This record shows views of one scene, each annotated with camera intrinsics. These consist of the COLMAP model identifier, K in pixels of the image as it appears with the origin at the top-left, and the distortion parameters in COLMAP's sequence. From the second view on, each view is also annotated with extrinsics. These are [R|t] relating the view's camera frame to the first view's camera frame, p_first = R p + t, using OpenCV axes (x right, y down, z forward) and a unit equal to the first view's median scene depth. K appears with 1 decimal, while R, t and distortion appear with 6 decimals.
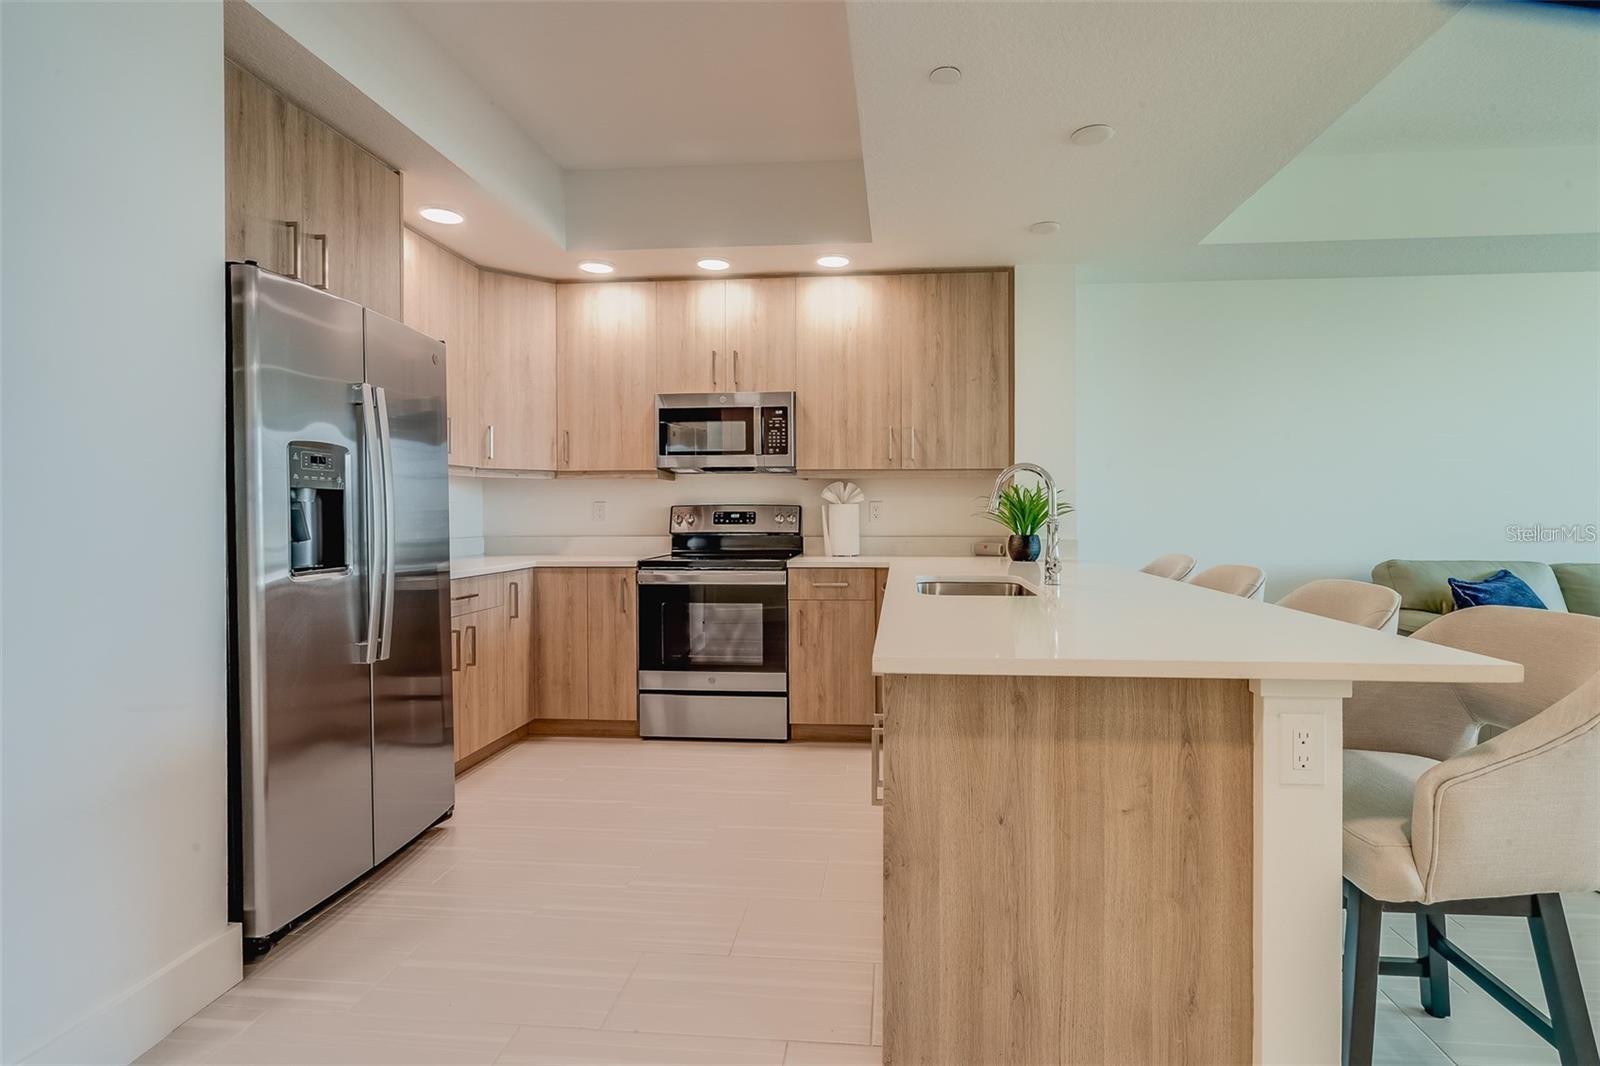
lens RADIAL K [[766.5, 0, 844.7], [0, 766.5, 513.7], [0, 0, 1]] dist [-0.002520, 0.000120]
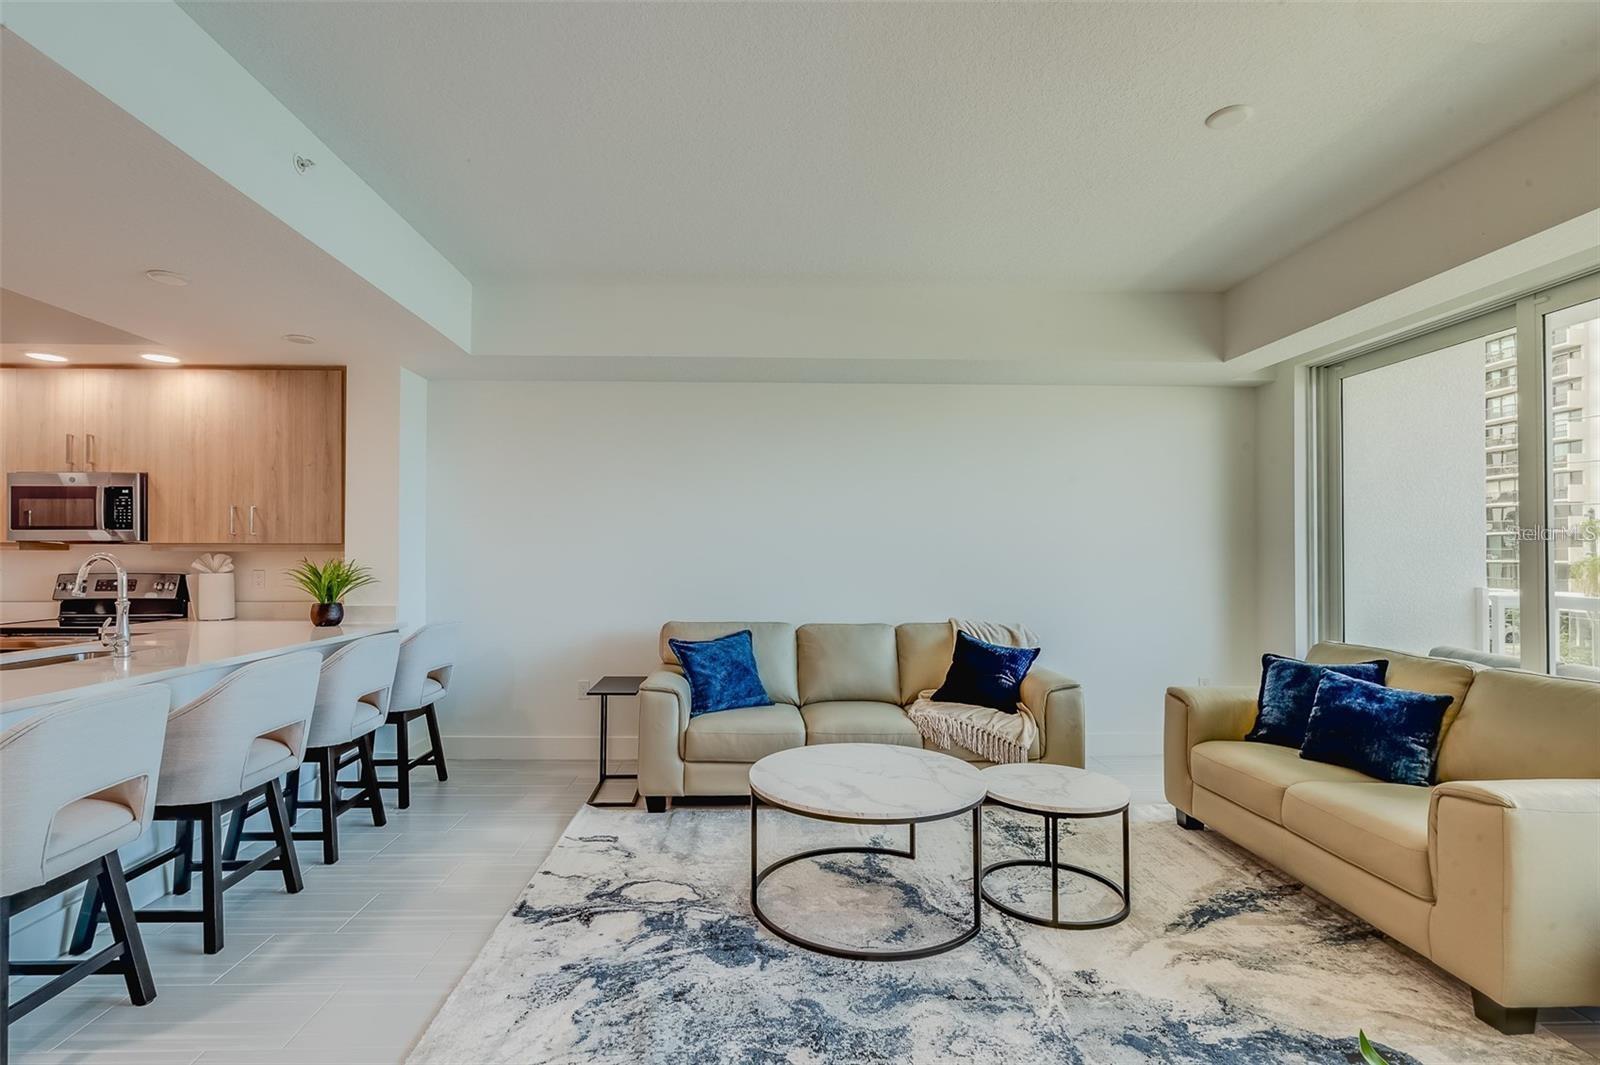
lens RADIAL K [[728.3, 0, 791.2], [0, 728.3, 548.7], [0, 0, 1]] dist [-0.002725, -0.000073]
pose [[0.993503, 0.003301, 0.113755, 0.765844], [-0.002051, 0.999936, -0.011104, -0.041350], [-0.113784, 0.010799, 0.993447, -0.148224]]
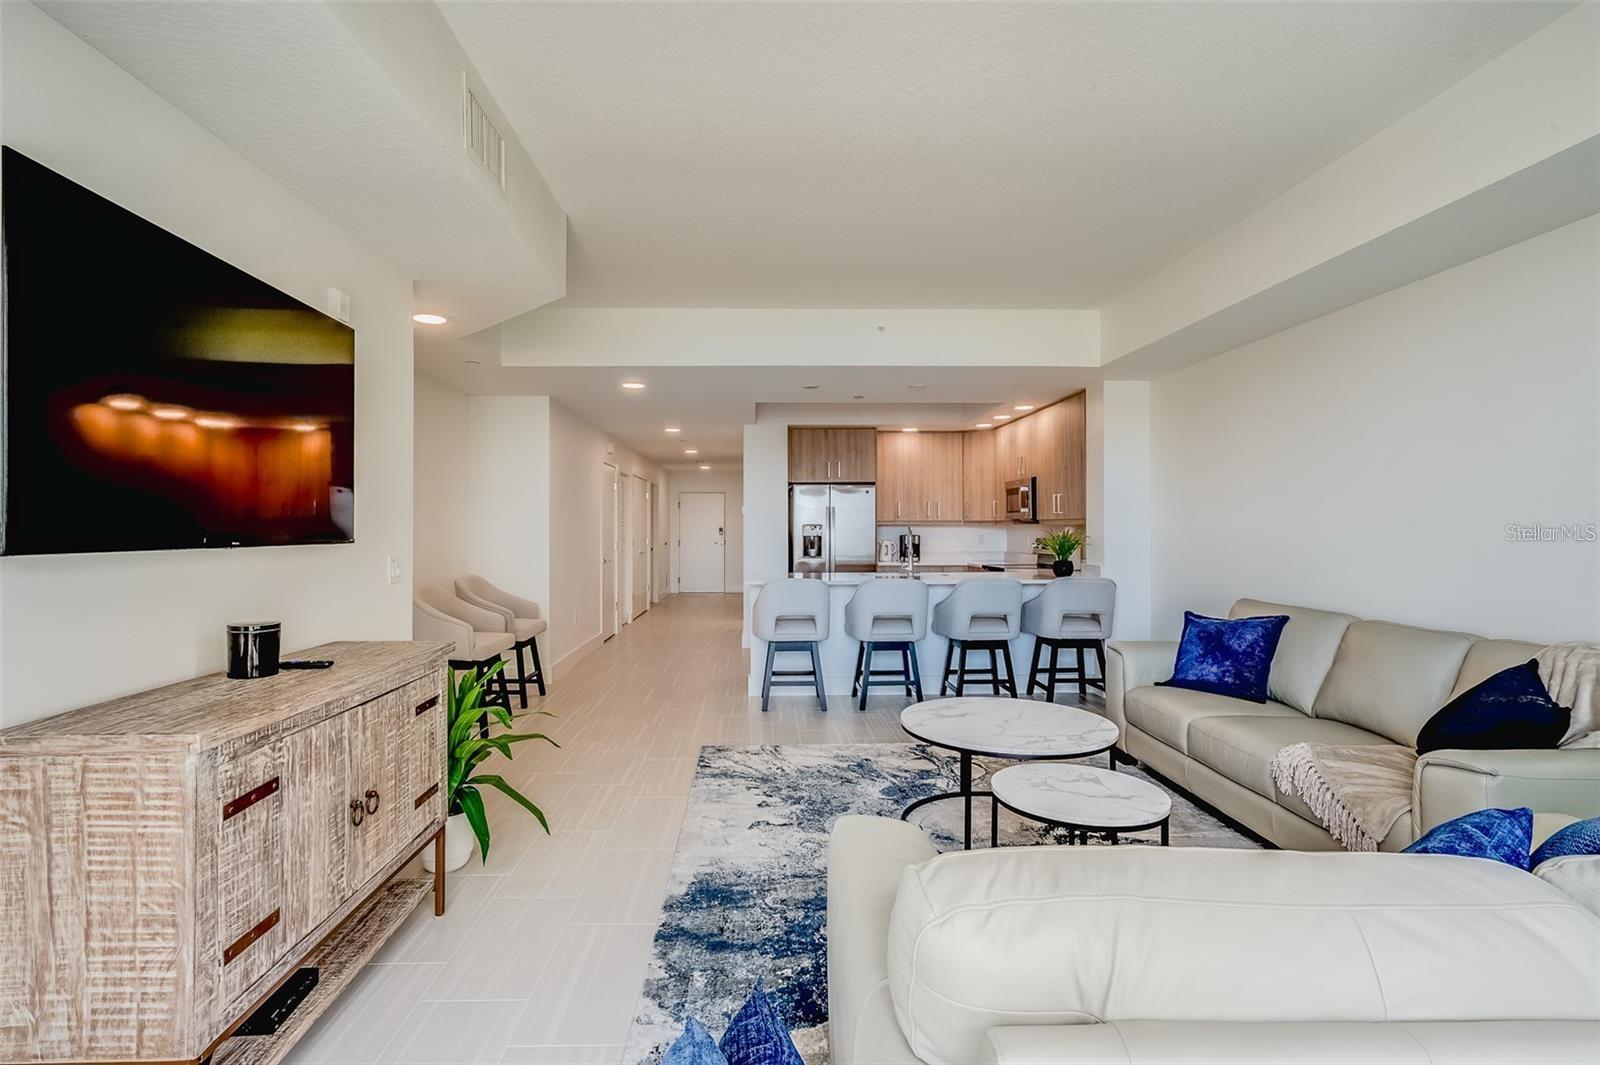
lens RADIAL K [[775.4, 0, 766.5], [0, 775.4, 524.4], [0, 0, 1]] dist [-0.000843, 0.000188]
pose [[0.091479, -0.002418, -0.995804, 1.748420], [0.000856, 0.999997, -0.002350, -0.044013], [0.995807, -0.000638, 0.091480, 0.214413]]
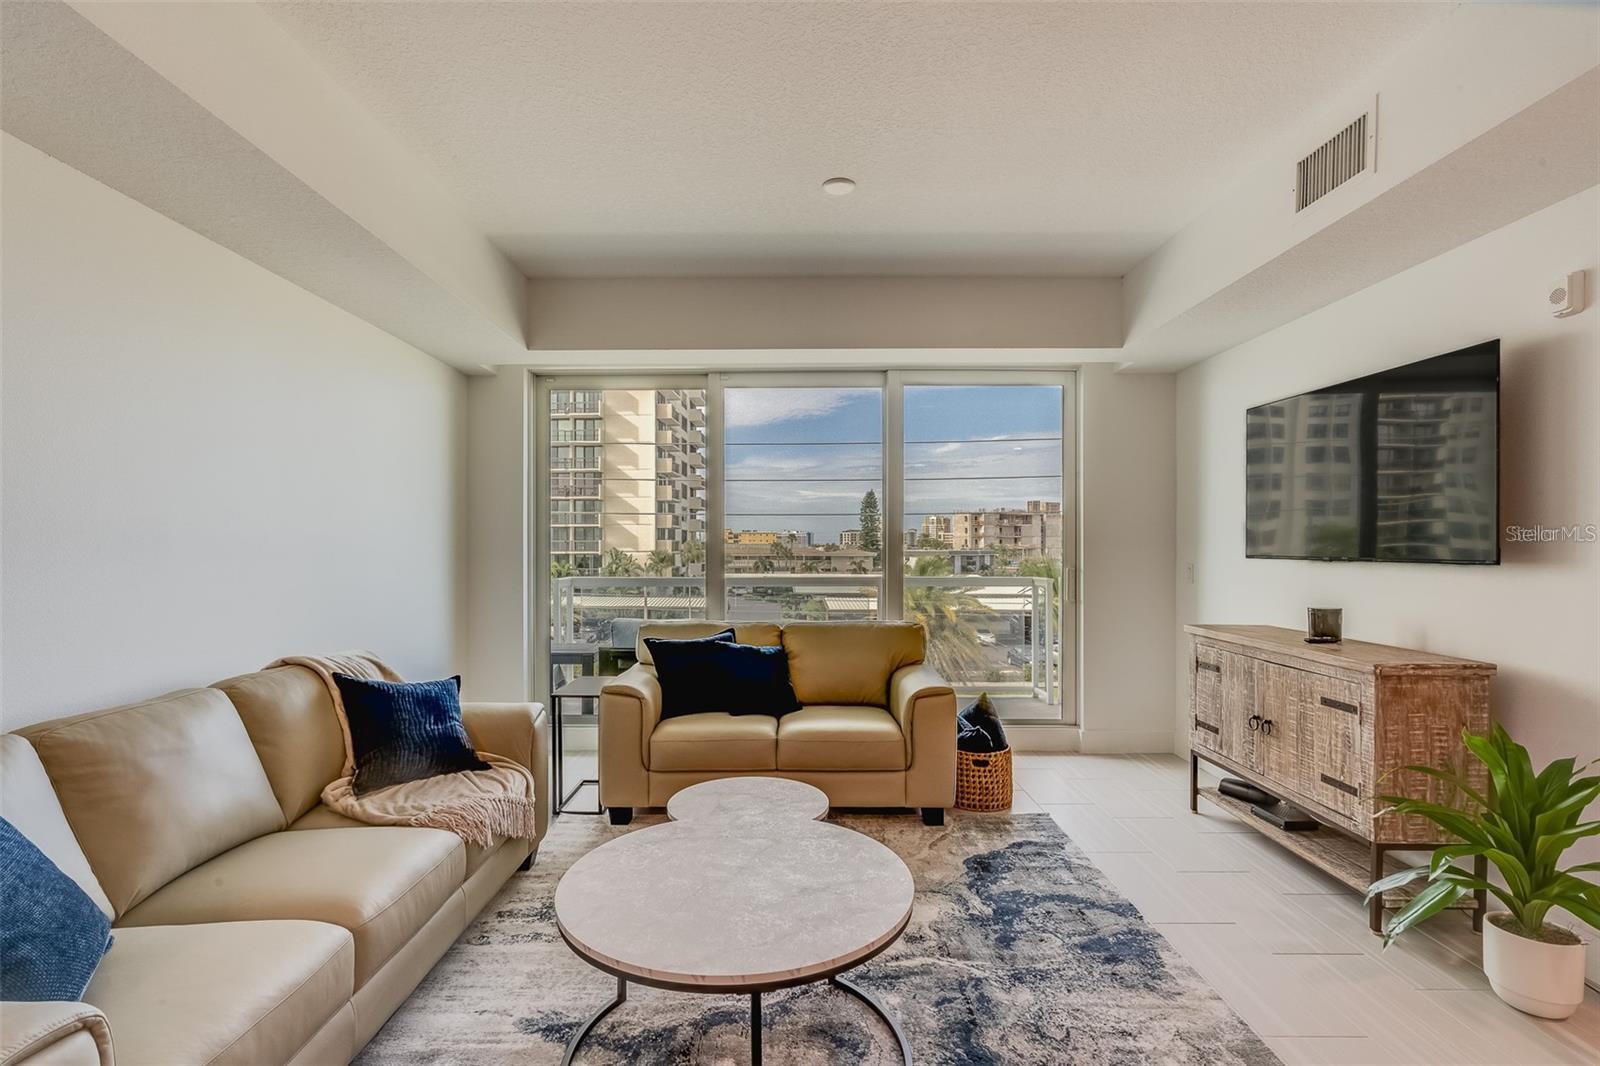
lens RADIAL K [[750.4, 0, 773.9], [0, 750.4, 540.9], [0, 0, 1]] dist [-0.001663, -0.000033]
pose [[-0.057601, 0.007276, 0.998313, 0.425076], [0.002343, 0.999972, -0.007153, -0.046619], [-0.998337, 0.001927, -0.057617, 0.558496]]
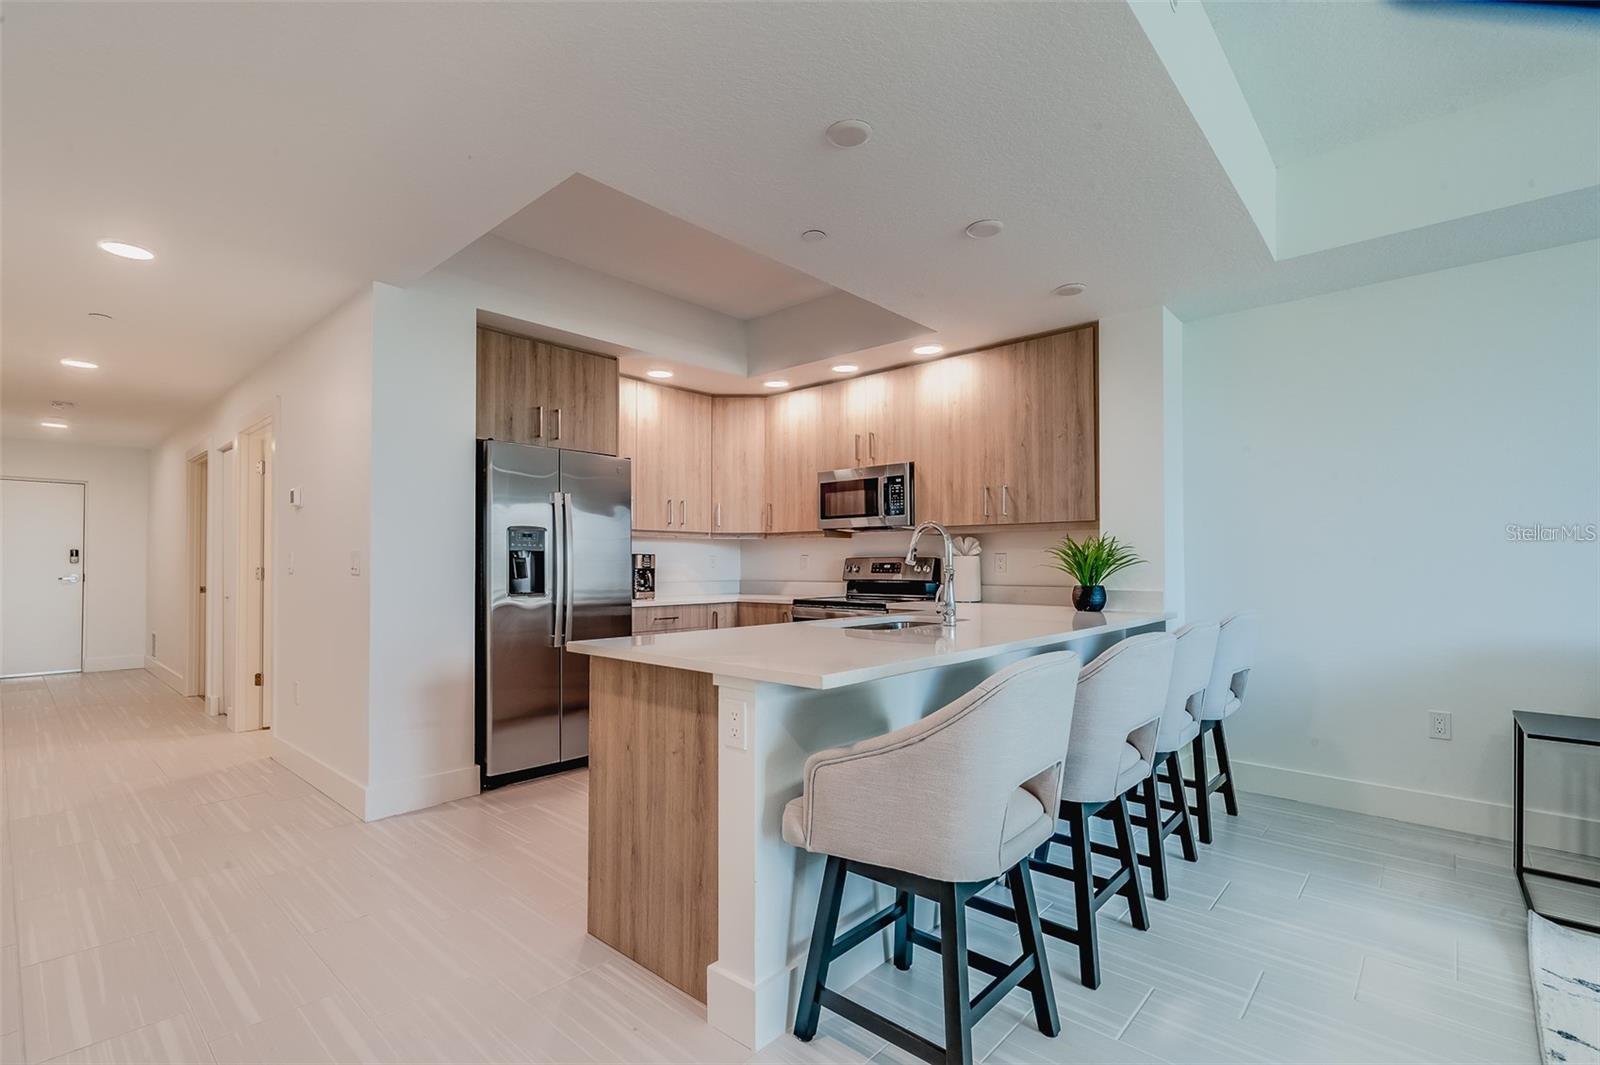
lens RADIAL K [[741.7, 0, 783.0], [0, 741.7, 553.8], [0, 0, 1]] dist [-0.003442, -0.000283]
pose [[0.782844, -0.007366, -0.622175, 0.508321], [-0.001775, 0.999899, -0.014071, -0.000300], [0.622216, 0.012120, 0.782752, -0.021549]]
